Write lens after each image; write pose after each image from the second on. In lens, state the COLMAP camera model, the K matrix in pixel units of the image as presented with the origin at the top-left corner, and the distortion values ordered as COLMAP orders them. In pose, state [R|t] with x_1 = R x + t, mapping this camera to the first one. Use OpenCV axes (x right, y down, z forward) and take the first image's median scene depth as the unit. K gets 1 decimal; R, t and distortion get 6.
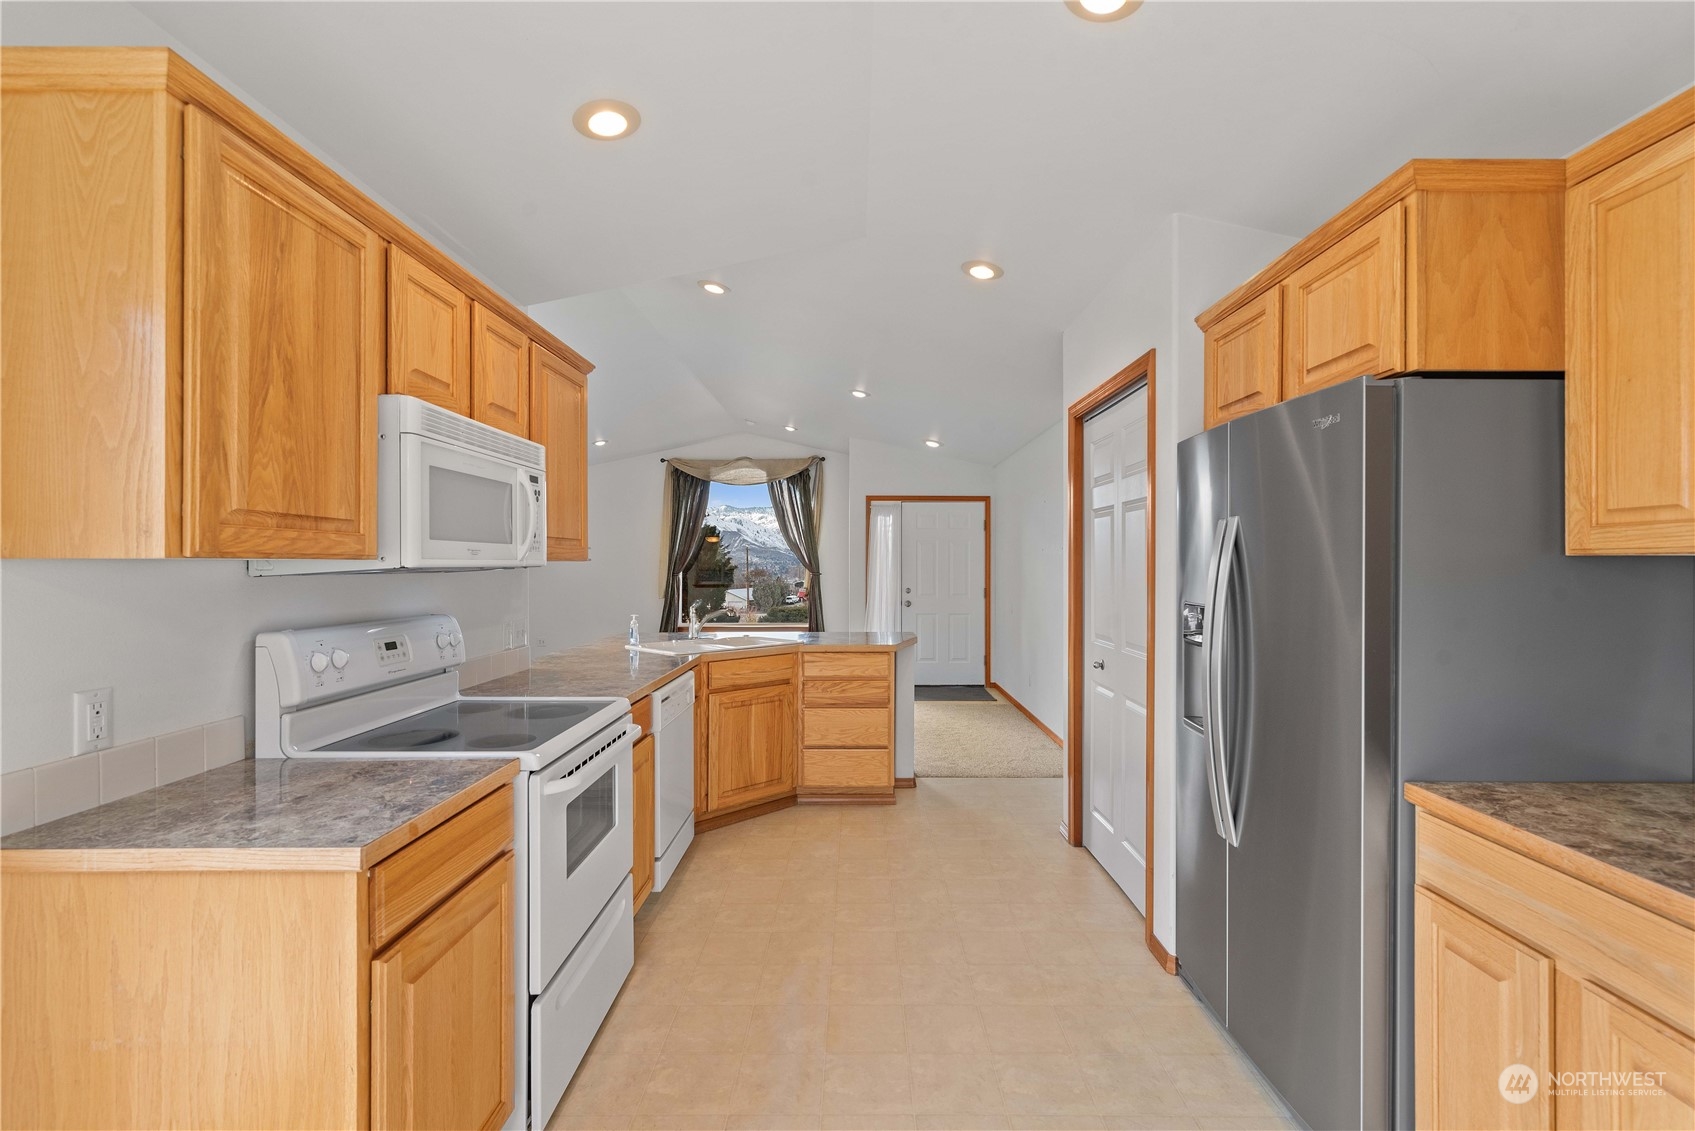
lens RADIAL K [[756.3, 0, 857.7], [0, 756.3, 563.9], [0, 0, 1]] dist [0.001002, 0.000093]
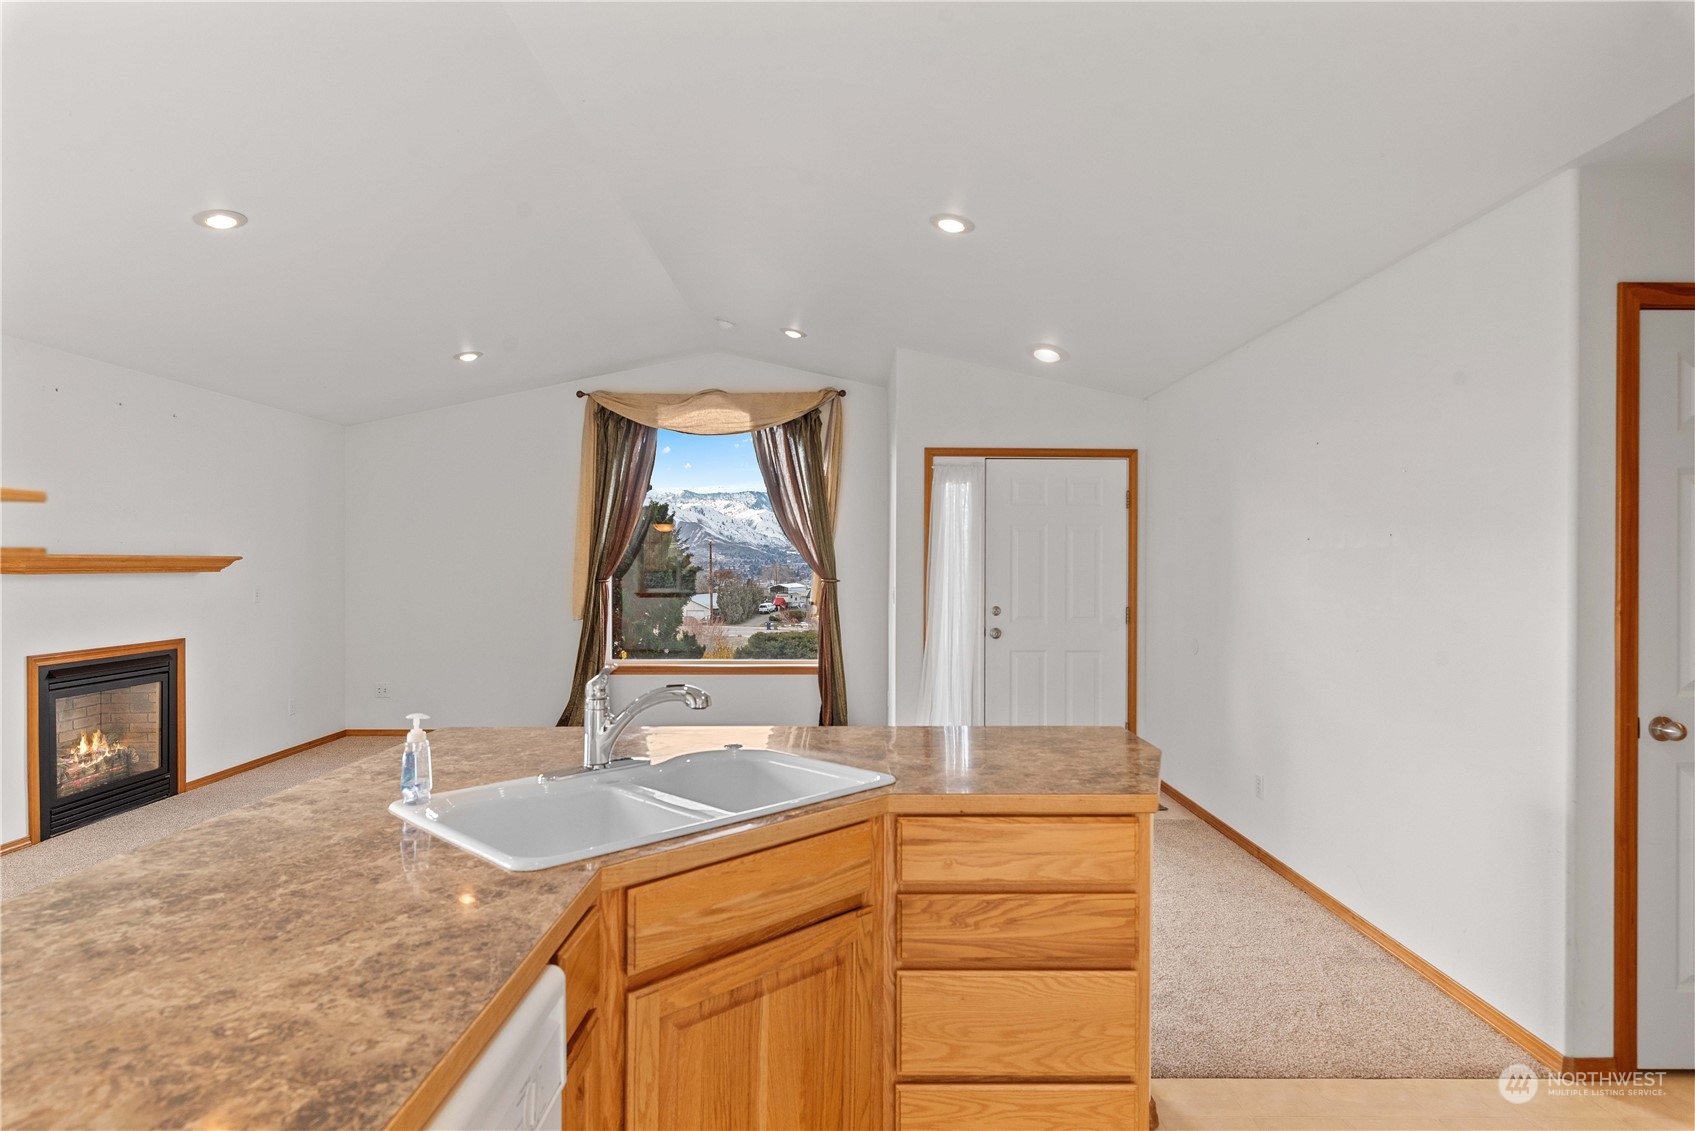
lens RADIAL K [[933.5, 0, 854.0], [0, 933.5, 568.0], [0, 0, 1]] dist [0.000302, 0.001337]
pose [[0.999965, 0.002535, 0.007965, -0.049094], [-0.002577, 0.999983, 0.005234, -0.001186], [-0.007951, -0.005254, 0.999955, 0.282738]]
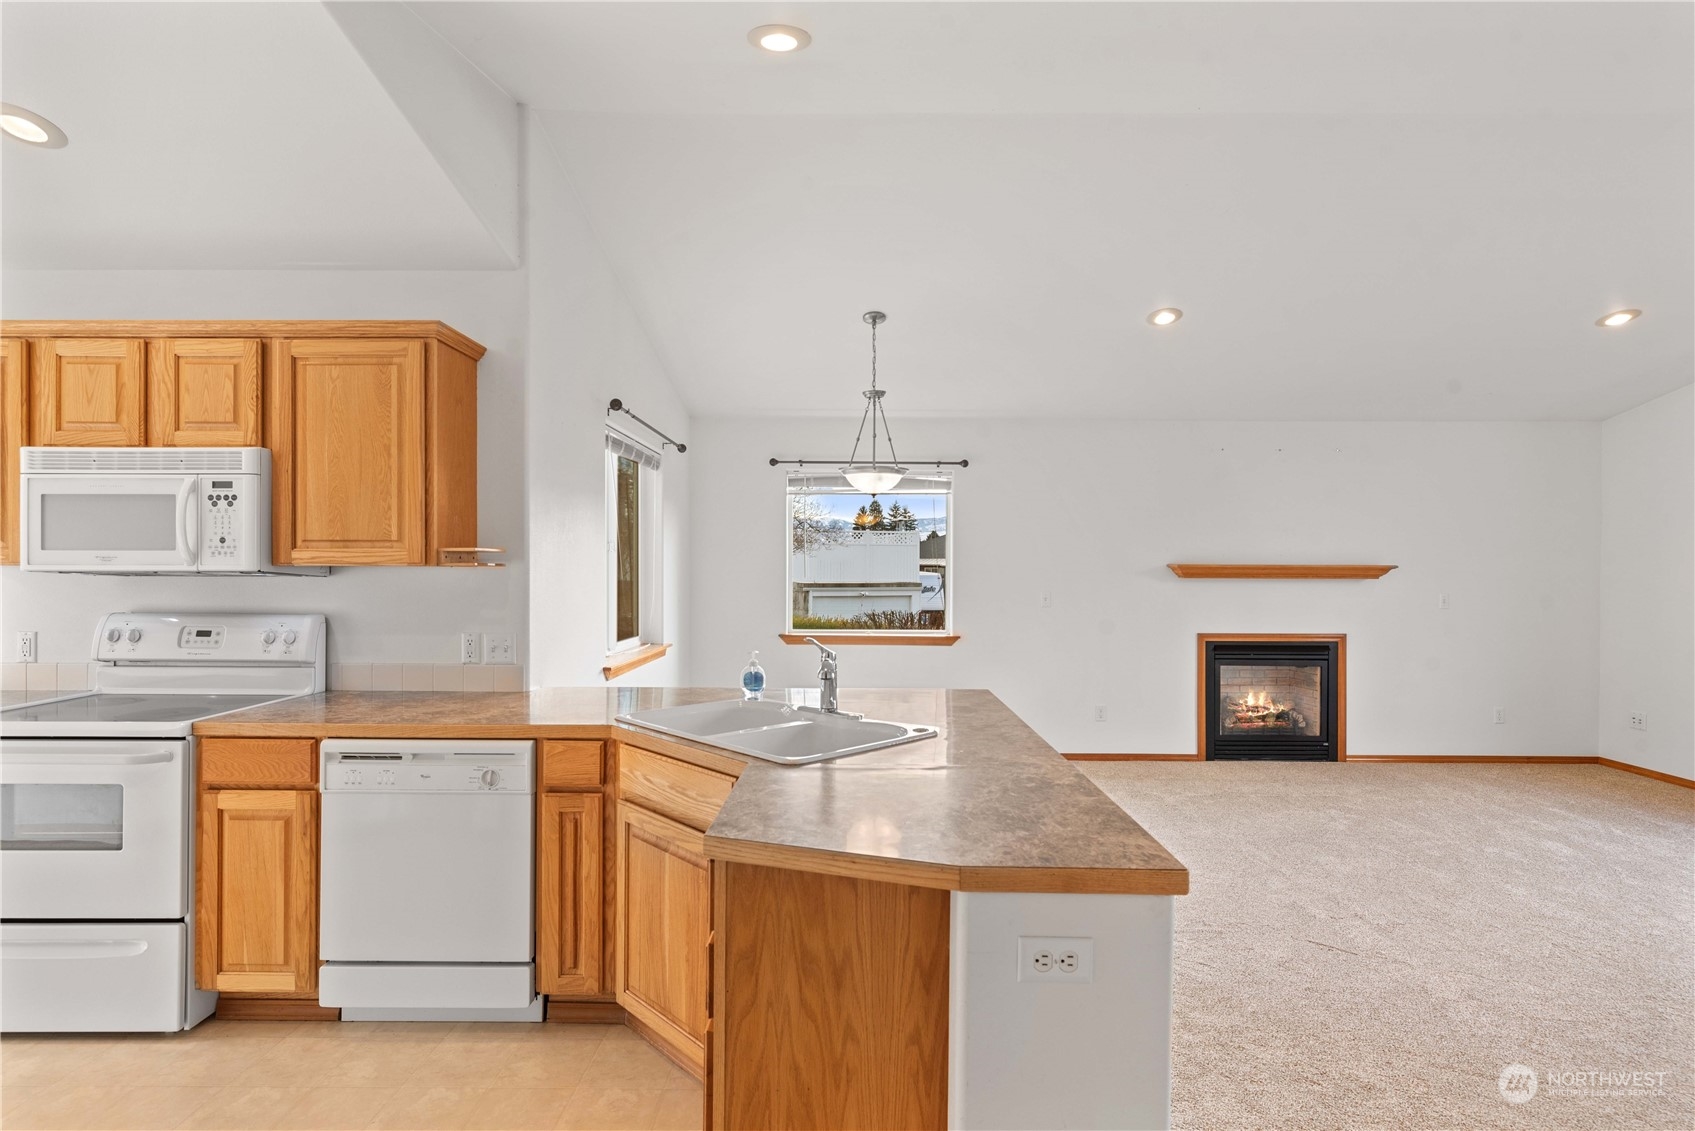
lens RADIAL K [[833.0, 0, 853.1], [0, 833.0, 573.8], [0, 0, 1]] dist [0.003768, 0.000906]
pose [[-0.006762, 0.008303, -0.999943, 0.196369], [-0.004571, 0.999955, 0.008335, -0.001837], [0.999967, 0.004627, -0.006724, 0.537079]]
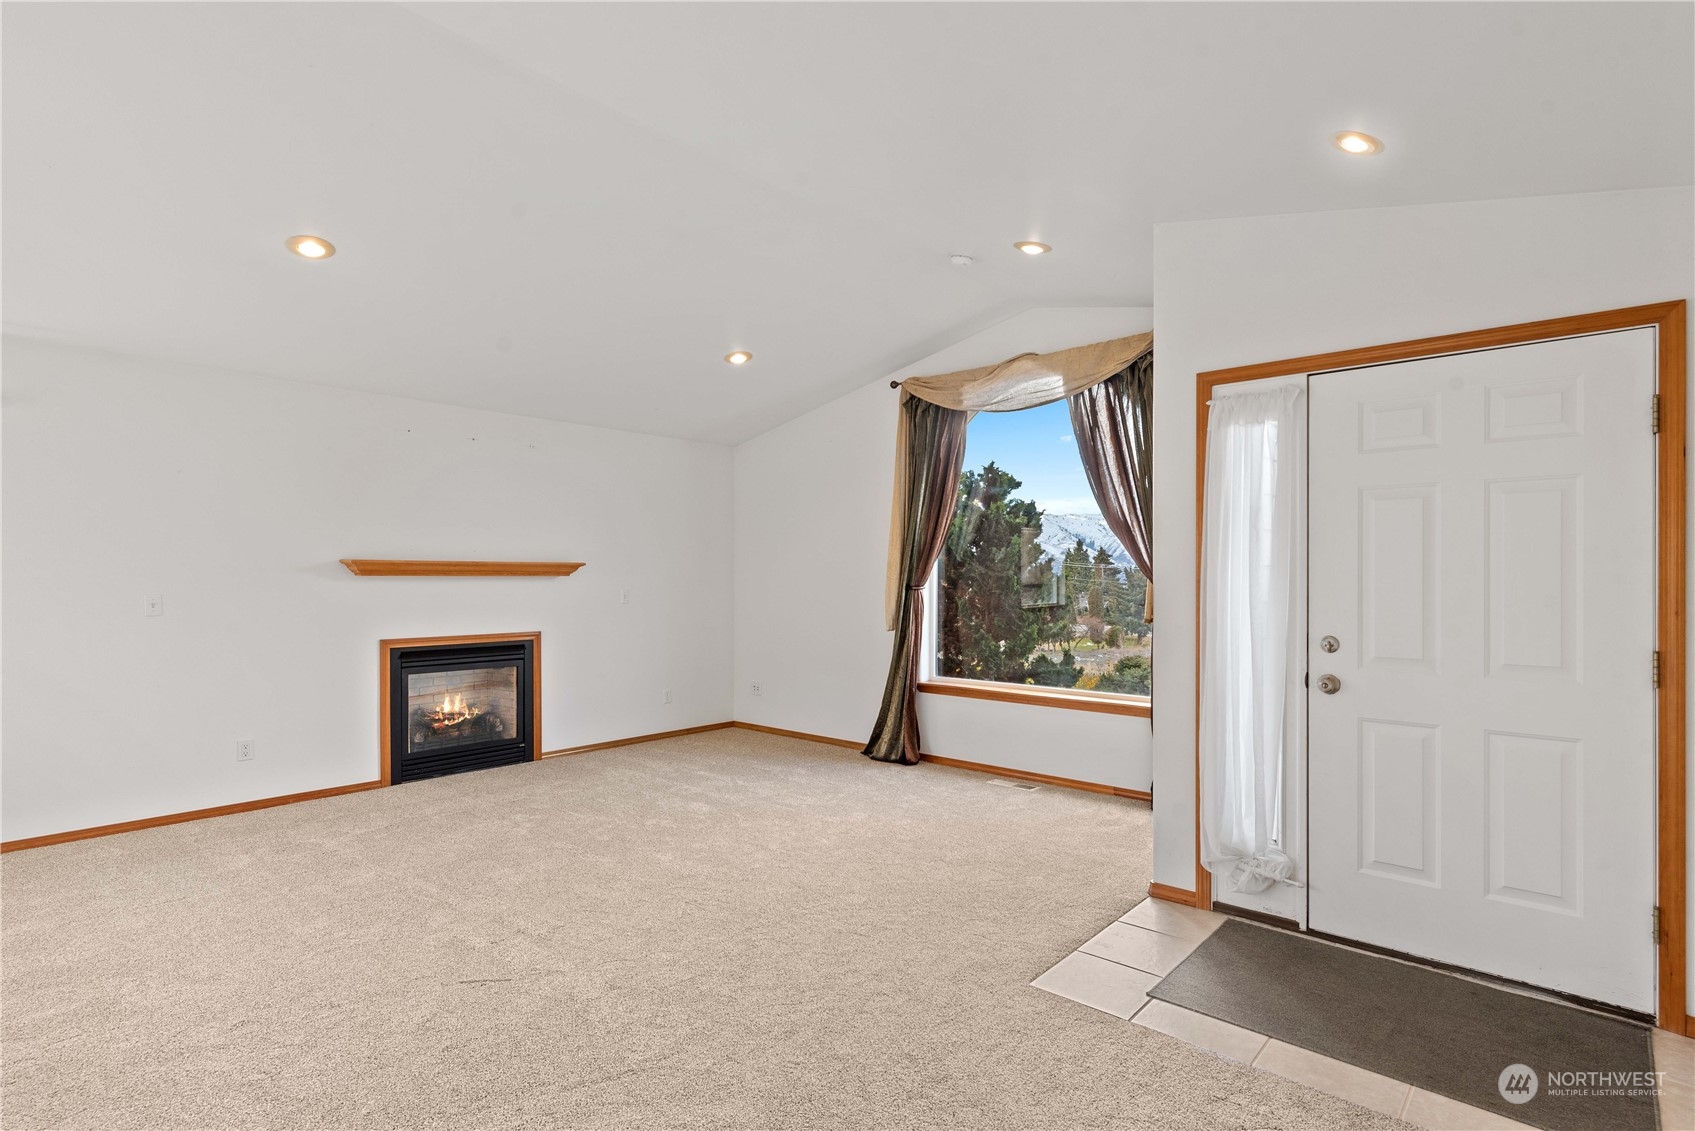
lens RADIAL K [[839.7, 0, 850.2], [0, 839.7, 575.4], [0, 0, 1]] dist [0.001664, 0.000161]
pose [[0.746563, 0.000259, -0.665314, 0.153853], [-0.001683, 0.999997, -0.001499, 0.006523], [0.665312, 0.002238, 0.746562, 0.595207]]
